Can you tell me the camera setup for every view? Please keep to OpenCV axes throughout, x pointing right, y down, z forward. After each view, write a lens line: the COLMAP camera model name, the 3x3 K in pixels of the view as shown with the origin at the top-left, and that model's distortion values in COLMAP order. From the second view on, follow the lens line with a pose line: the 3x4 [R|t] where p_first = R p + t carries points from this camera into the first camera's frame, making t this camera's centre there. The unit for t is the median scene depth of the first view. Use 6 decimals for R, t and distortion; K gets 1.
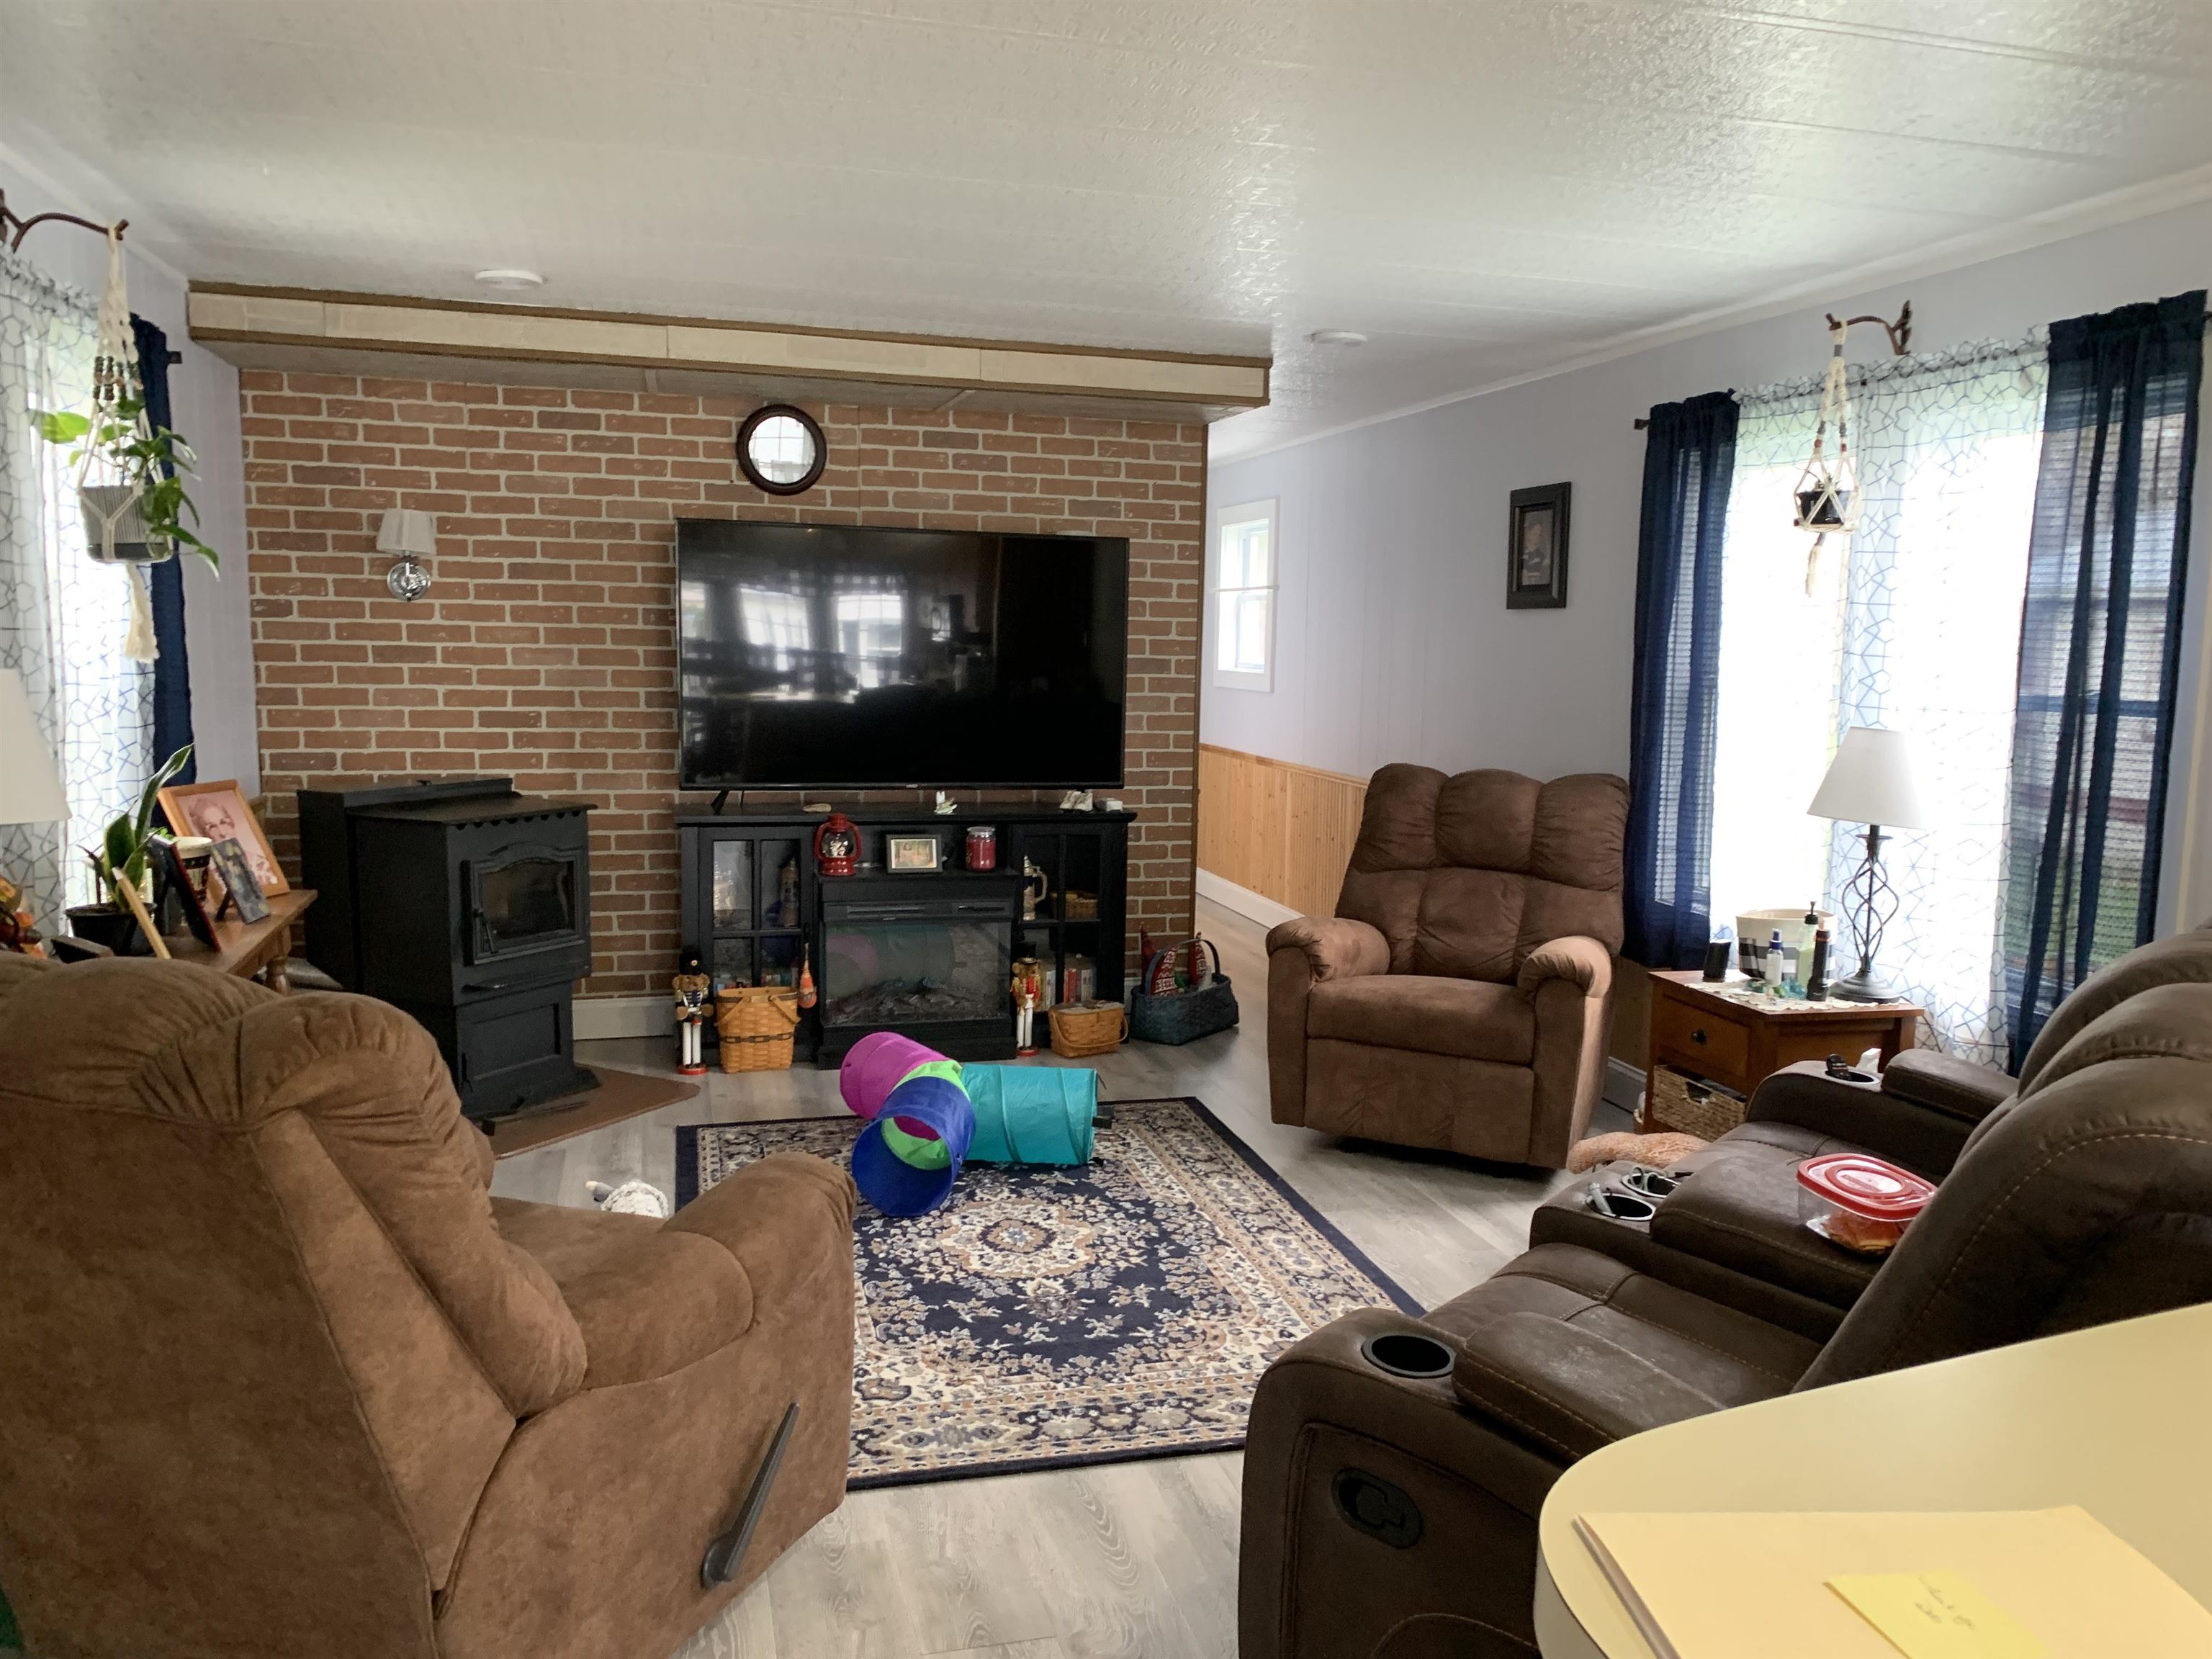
lens RADIAL K [[1682.0, 0, 1108.5], [0, 1682.0, 836.4], [0, 0, 1]] dist [0.067716, -0.089794]
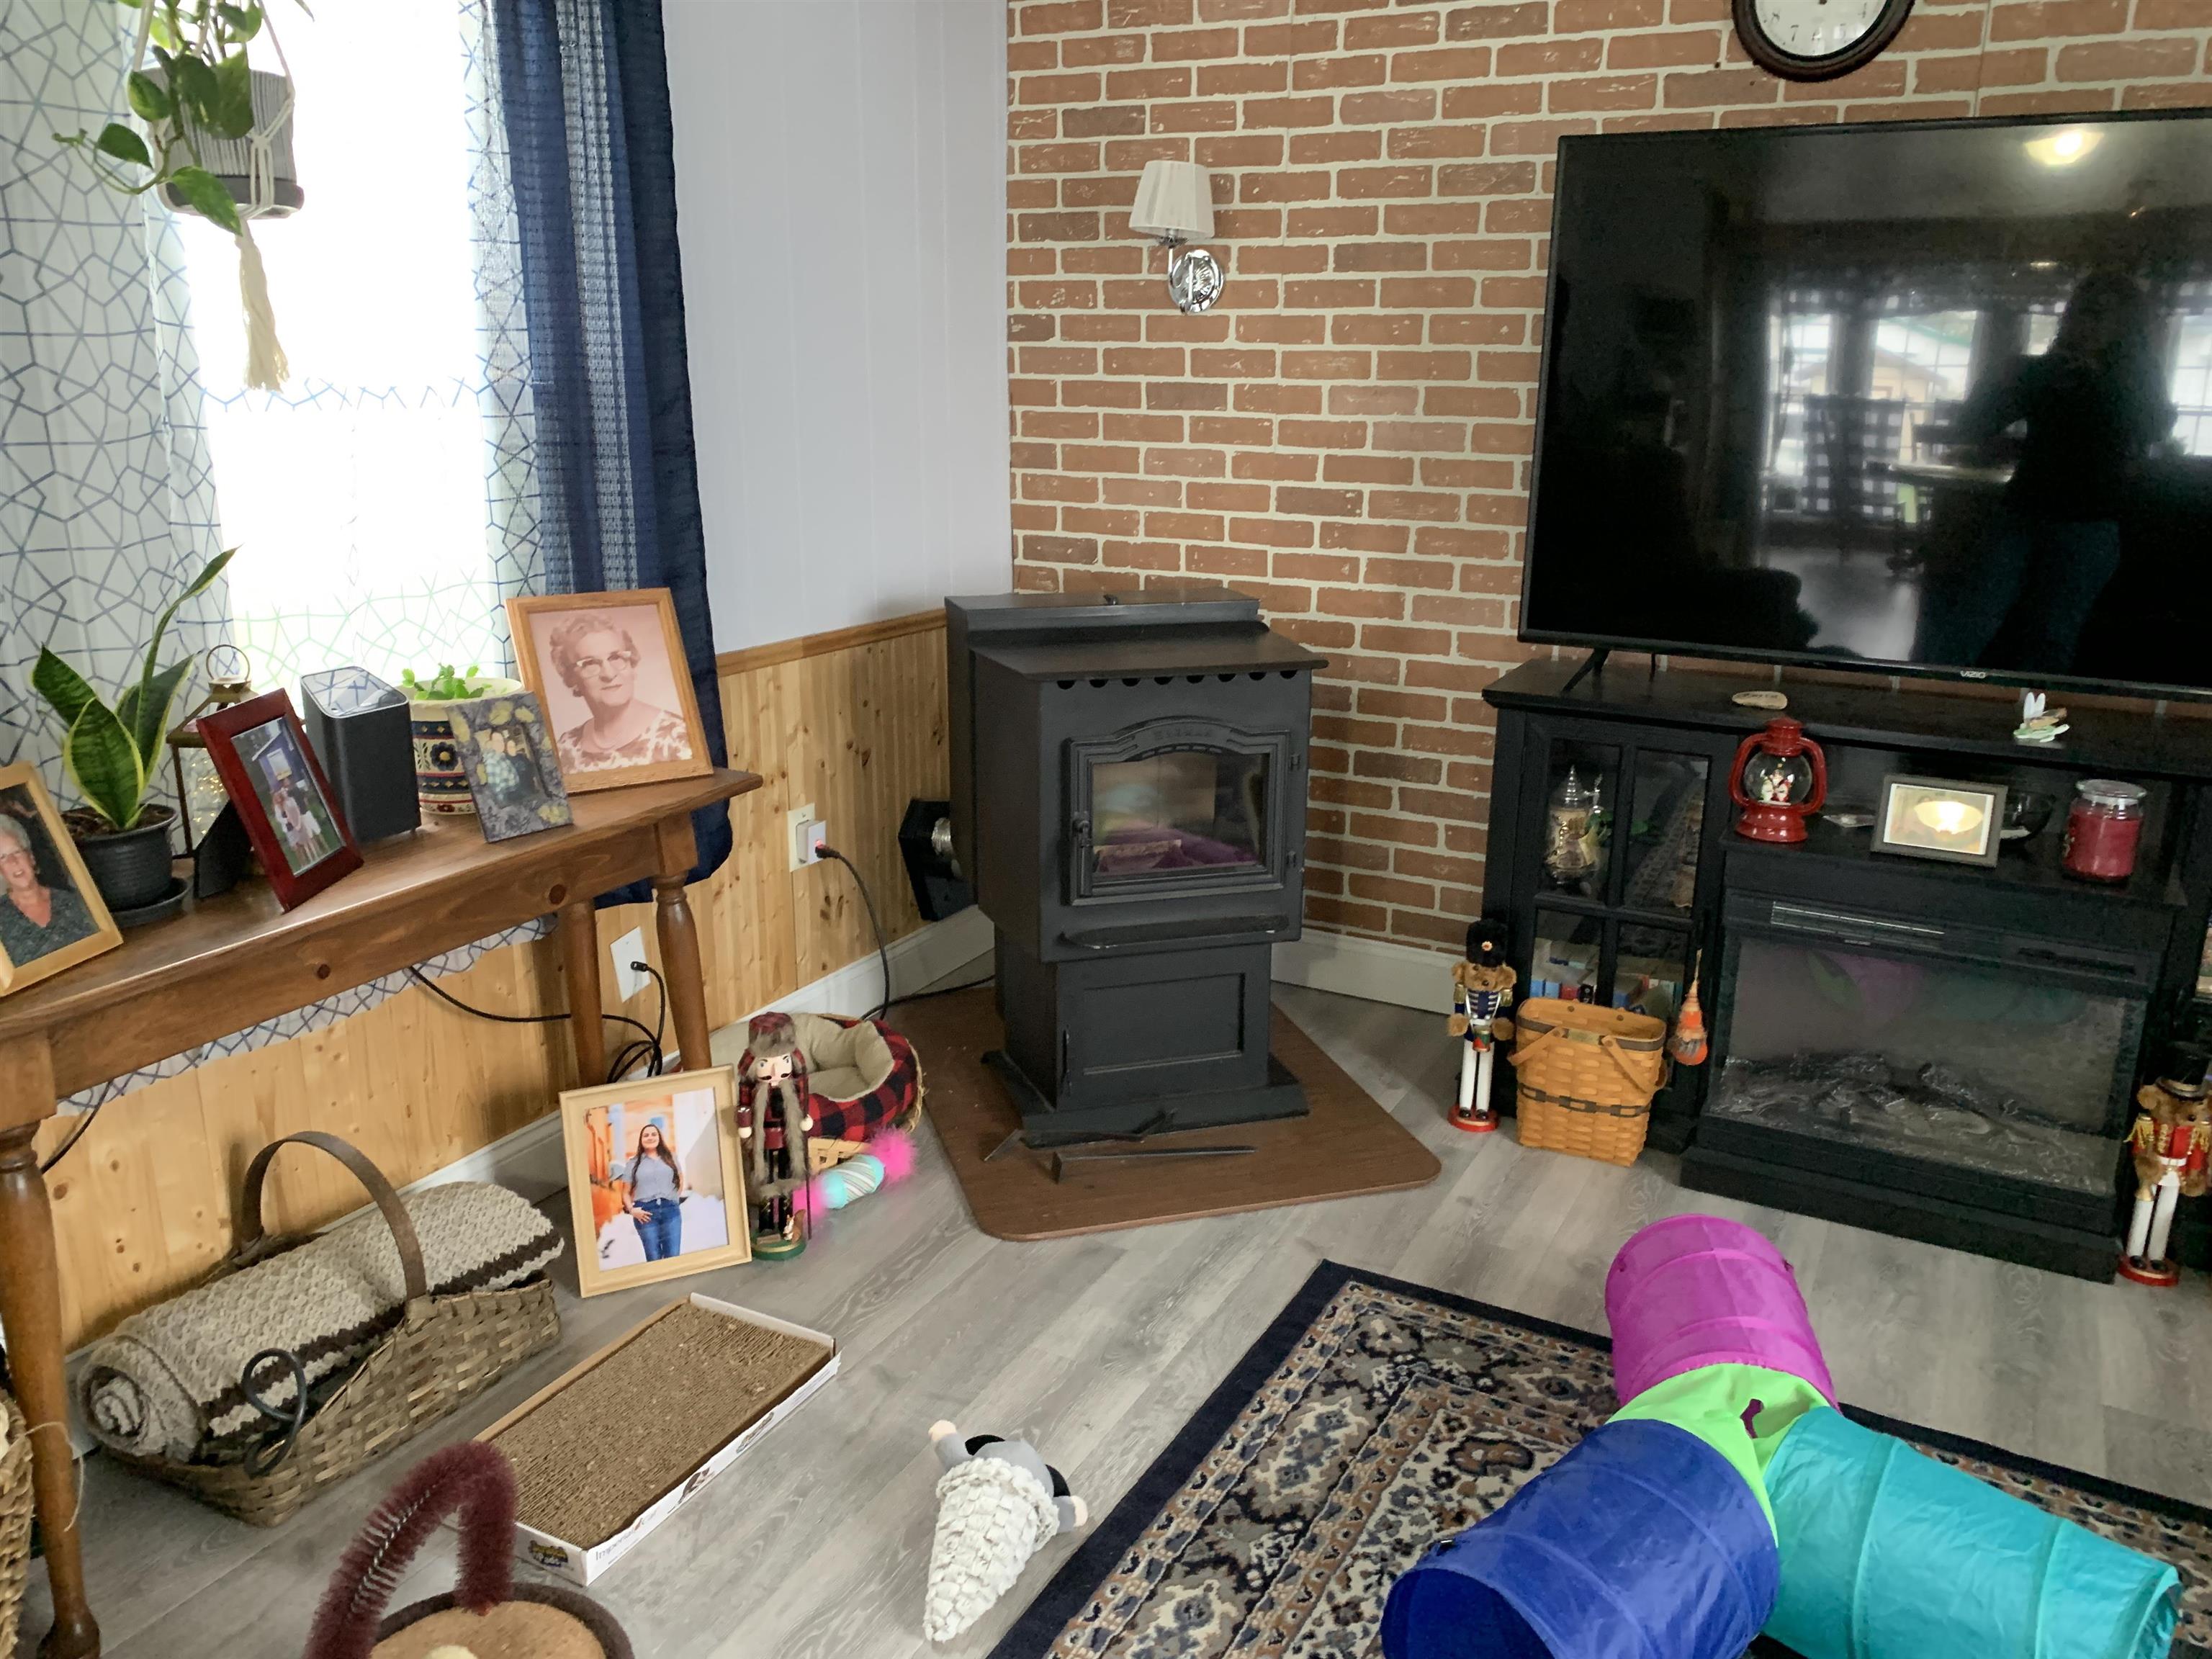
lens RADIAL K [[1682.0, 0, 1122.4], [0, 1682.0, 816.2], [0, 0, 1]] dist [0.067716, -0.089794]
pose [[0.735186, 0.168717, -0.656533, 0.031824], [-0.084927, 0.983825, 0.157723, -0.047166], [0.672524, -0.060198, 0.737623, 0.481154]]
